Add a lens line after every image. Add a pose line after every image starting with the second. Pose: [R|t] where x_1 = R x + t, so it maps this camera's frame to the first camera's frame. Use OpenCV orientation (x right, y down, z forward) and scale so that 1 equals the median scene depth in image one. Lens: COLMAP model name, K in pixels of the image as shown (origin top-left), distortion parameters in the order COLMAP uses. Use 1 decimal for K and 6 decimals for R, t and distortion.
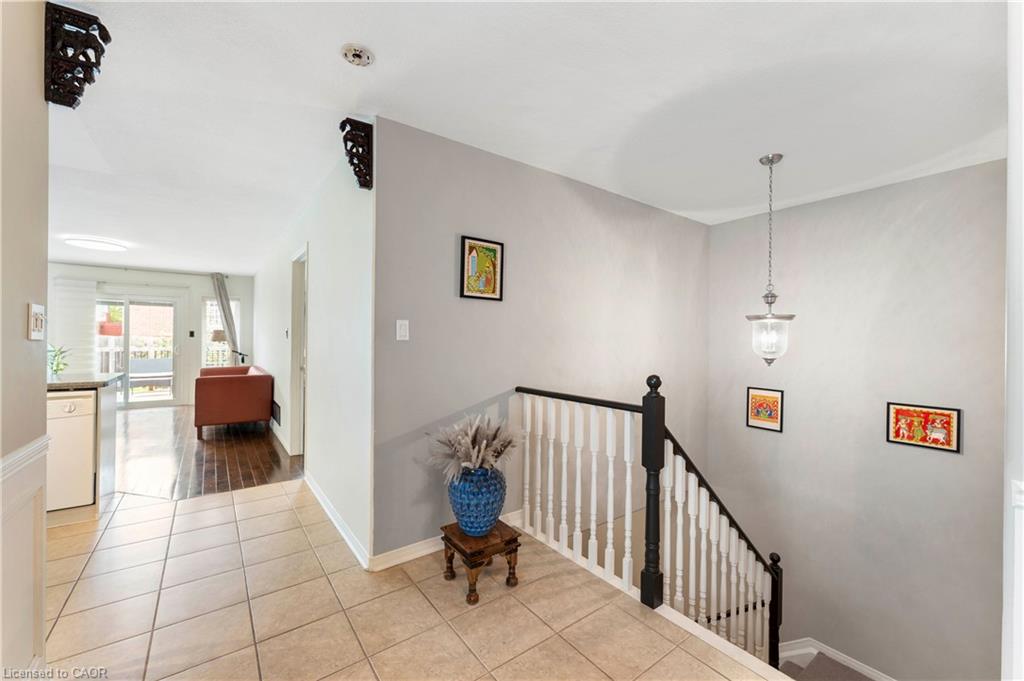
lens RADIAL K [[415.6, 0, 514.4], [0, 415.6, 338.5], [0, 0, 1]] dist [0.002988, 0.000145]
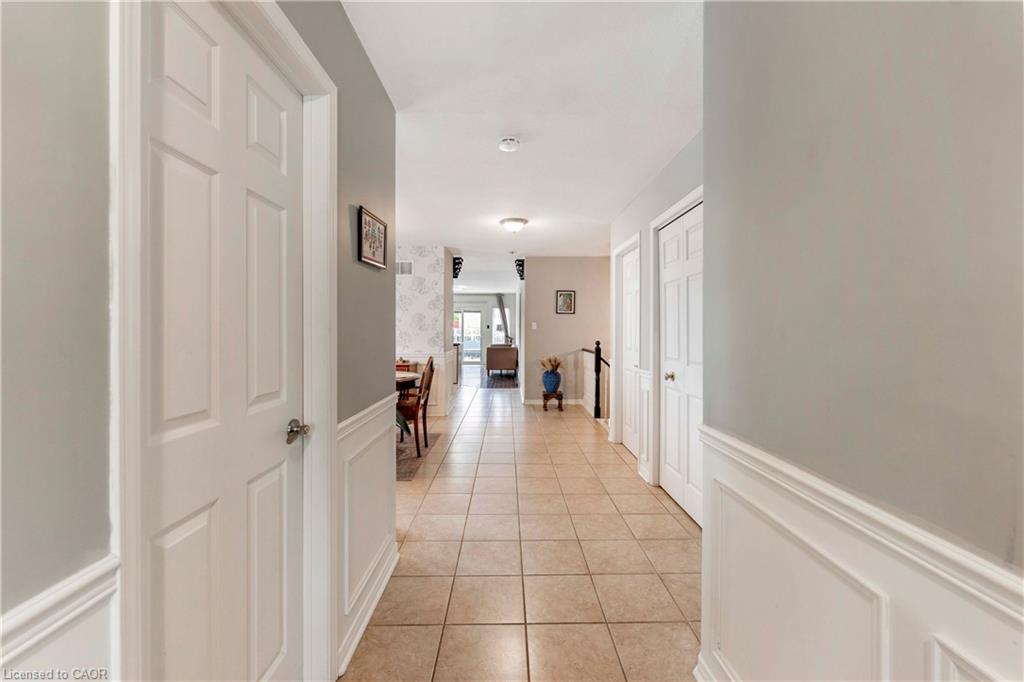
lens RADIAL K [[413.0, 0, 512.2], [0, 413.0, 334.1], [0, 0, 1]] dist [0.000716, 0.000053]
pose [[0.812247, 0.002854, -0.583307, 1.124530], [0.005094, 0.999915, 0.011985, 0.001708], [0.583292, -0.012706, 0.812164, -1.264937]]
